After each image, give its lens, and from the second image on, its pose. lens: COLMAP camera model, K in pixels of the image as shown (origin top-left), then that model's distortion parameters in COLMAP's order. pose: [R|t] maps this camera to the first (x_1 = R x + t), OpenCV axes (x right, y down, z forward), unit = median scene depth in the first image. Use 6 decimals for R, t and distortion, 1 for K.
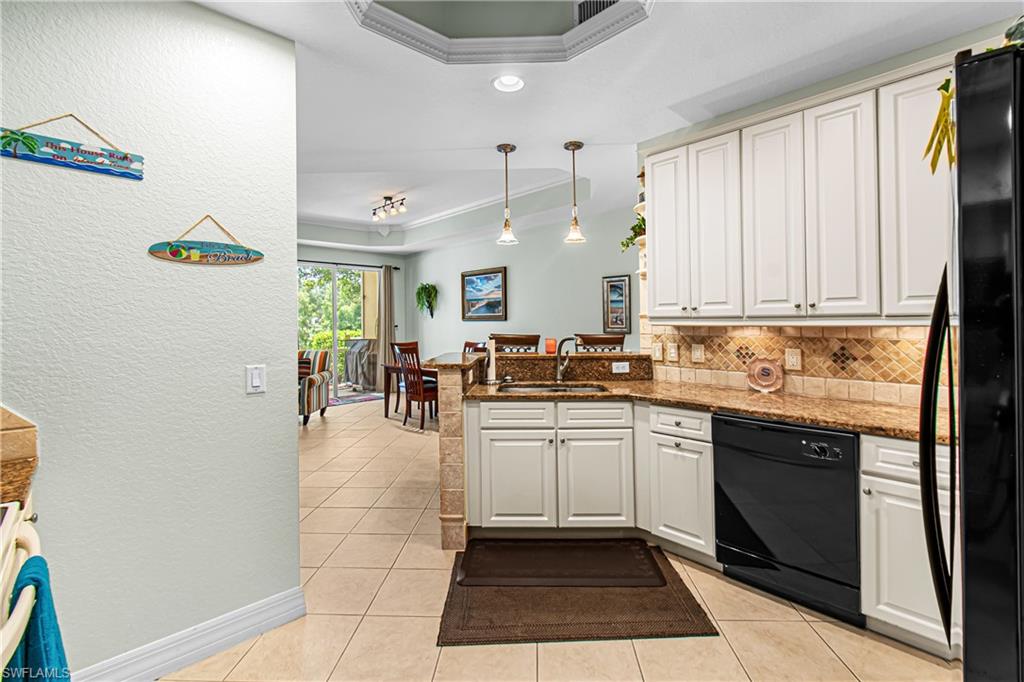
lens RADIAL K [[453.1, 0, 521.0], [0, 453.1, 317.9], [0, 0, 1]] dist [0.005554, -0.004534]
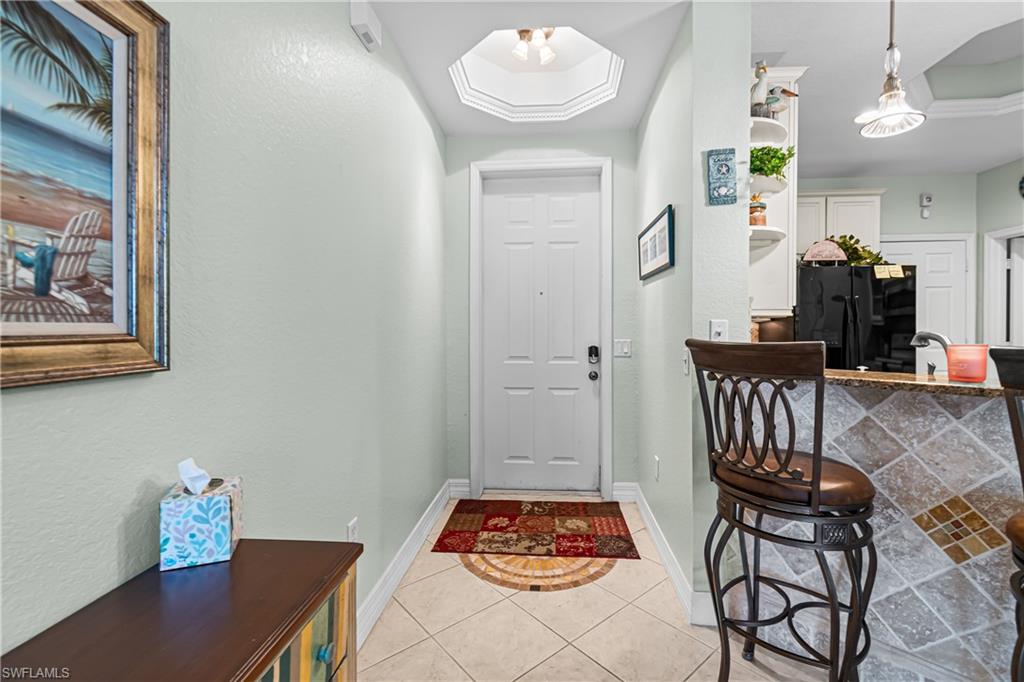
lens RADIAL K [[453.1, 0, 519.7], [0, 453.1, 330.2], [0, 0, 1]] dist [0.005554, -0.004534]
pose [[-0.677662, -0.004433, 0.735360, 0.048600], [-0.000489, 0.999984, 0.005577, 0.036633], [-0.735373, 0.003420, -0.677654, 1.999321]]
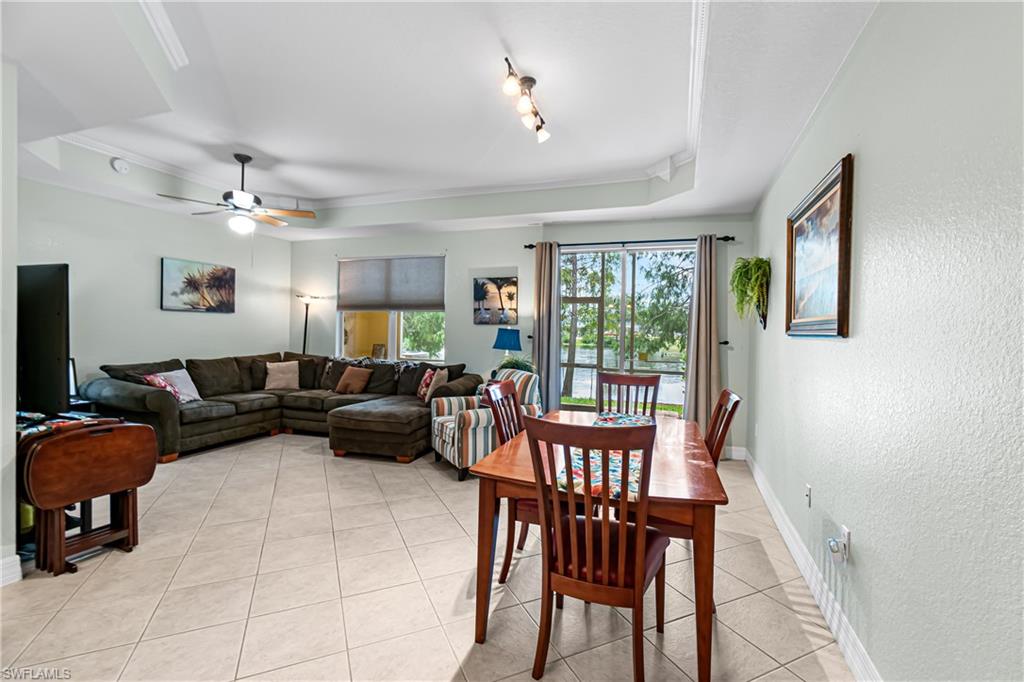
lens RADIAL K [[453.1, 0, 518.8], [0, 453.1, 338.2], [0, 0, 1]] dist [0.005554, -0.004534]
pose [[0.454119, 0.034138, -0.890287, 0.353050], [-0.018766, 0.999410, 0.028750, 0.006048], [0.890744, 0.003652, 0.454492, 1.705495]]
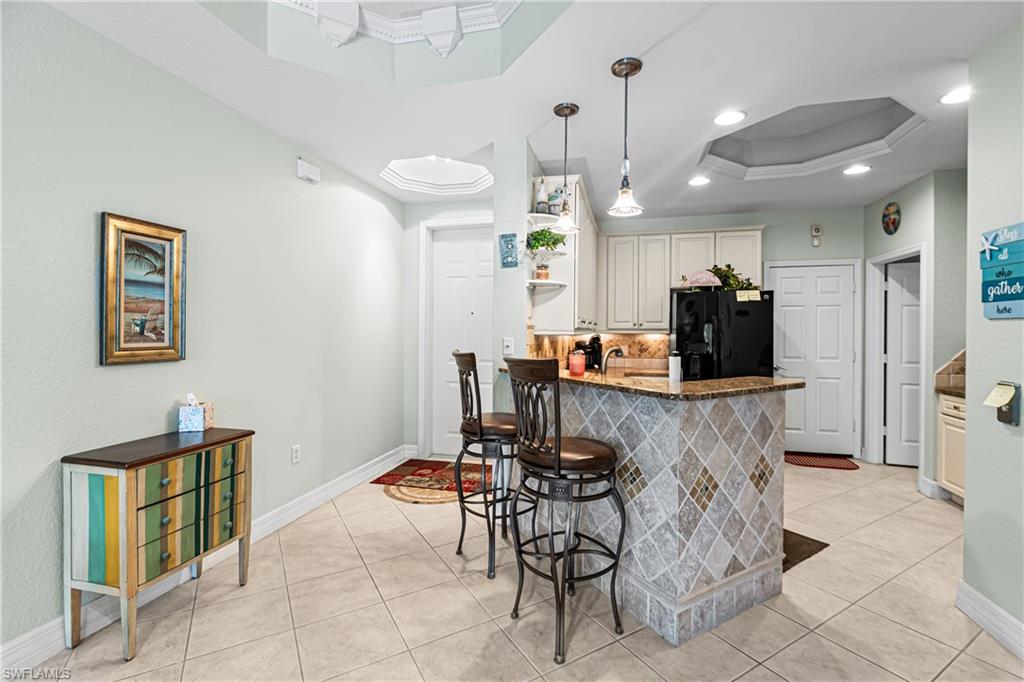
lens RADIAL K [[453.1, 0, 517.2], [0, 453.1, 331.3], [0, 0, 1]] dist [0.005554, -0.004534]
pose [[-0.539456, 0.003793, 0.842006, -0.640021], [-0.004016, 0.999967, -0.007077, 0.015556], [-0.842004, -0.007200, -0.539422, 1.894409]]
